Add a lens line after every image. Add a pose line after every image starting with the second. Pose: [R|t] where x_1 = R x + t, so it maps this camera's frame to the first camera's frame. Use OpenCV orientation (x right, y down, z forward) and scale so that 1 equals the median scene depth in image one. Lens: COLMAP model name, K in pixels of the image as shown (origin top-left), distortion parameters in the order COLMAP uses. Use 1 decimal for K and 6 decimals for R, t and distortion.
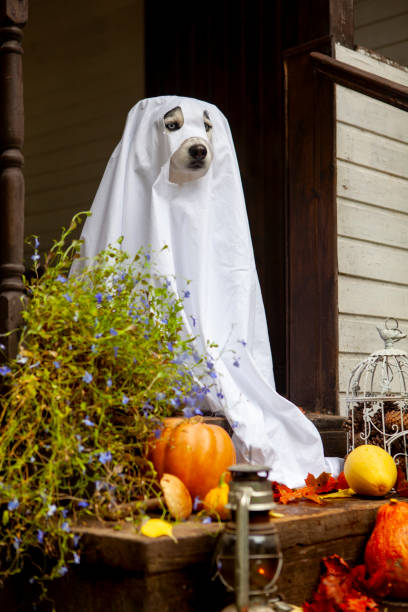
lens RADIAL K [[994.8, 0, 204.0], [0, 994.8, 306.0], [0, 0, 1]] dist [0.069326, 0.096771]
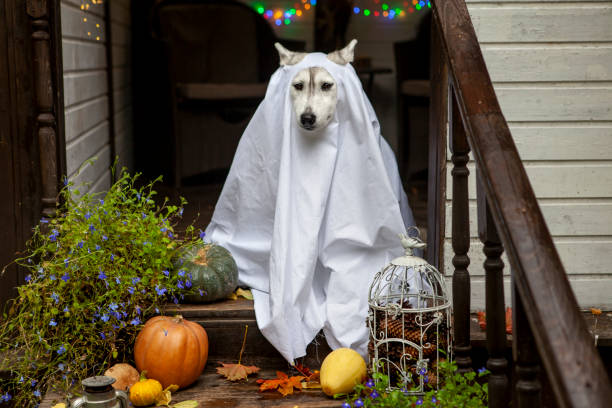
lens RADIAL K [[1149.3, 0, 314.1], [0, 1149.3, 202.9], [0, 0, 1]] dist [0.206197, 0.050975]
pose [[0.756576, 0.079420, -0.649065, 1.127385], [0.064194, 0.978781, 0.194592, -0.323097], [0.650747, -0.188890, 0.735424, 0.053823]]
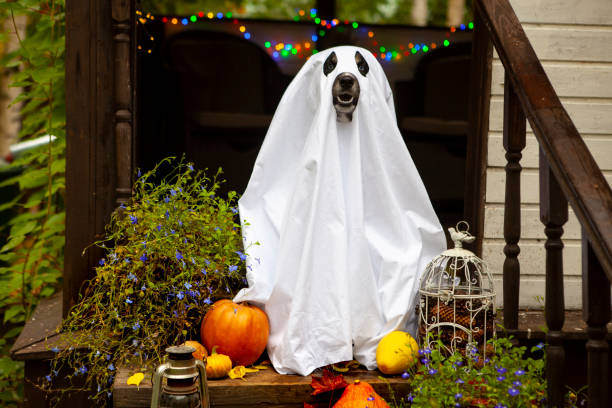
lens RADIAL K [[1149.3, 0, 314.1], [0, 1149.3, 202.9], [0, 0, 1]] dist [0.206197, 0.050975]
pose [[0.784988, 0.064957, -0.616097, 1.092033], [0.030239, 0.989285, 0.142831, -0.256646], [0.618773, -0.130751, 0.774612, -0.160379]]
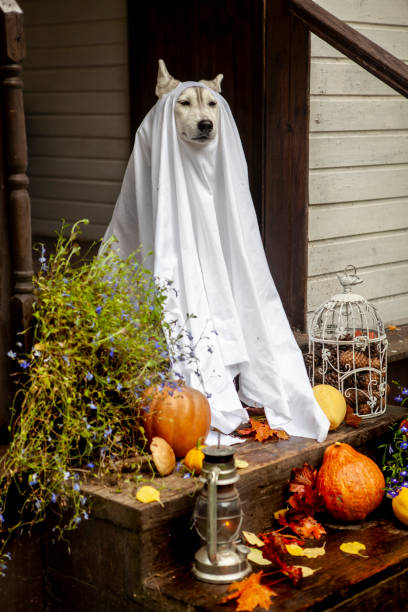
lens RADIAL K [[1149.3, 0, 204.0], [0, 1149.3, 306.0], [0, 0, 1]] dist [0.206197, 0.050975]
pose [[0.999965, -0.007747, 0.003137, 0.020689], [0.006691, 0.966950, 0.254877, -0.352989], [-0.005007, -0.254847, 0.966968, -0.358428]]
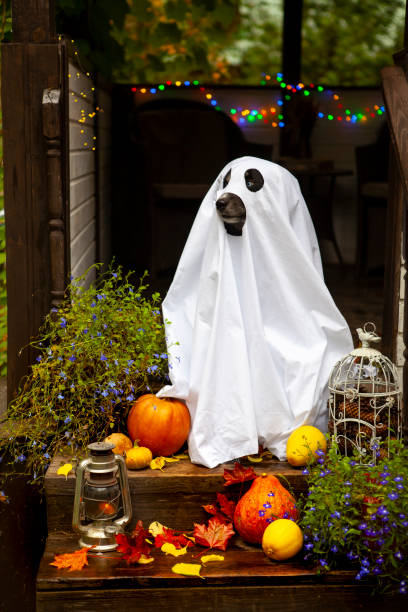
lens RADIAL K [[1149.3, 0, 204.0], [0, 1149.3, 306.0], [0, 0, 1]] dist [0.206197, 0.050975]
pose [[0.716470, 0.103309, -0.689926, 1.270859], [0.055708, 0.977343, 0.204197, -0.385382], [0.695390, -0.184736, 0.694482, -0.139750]]
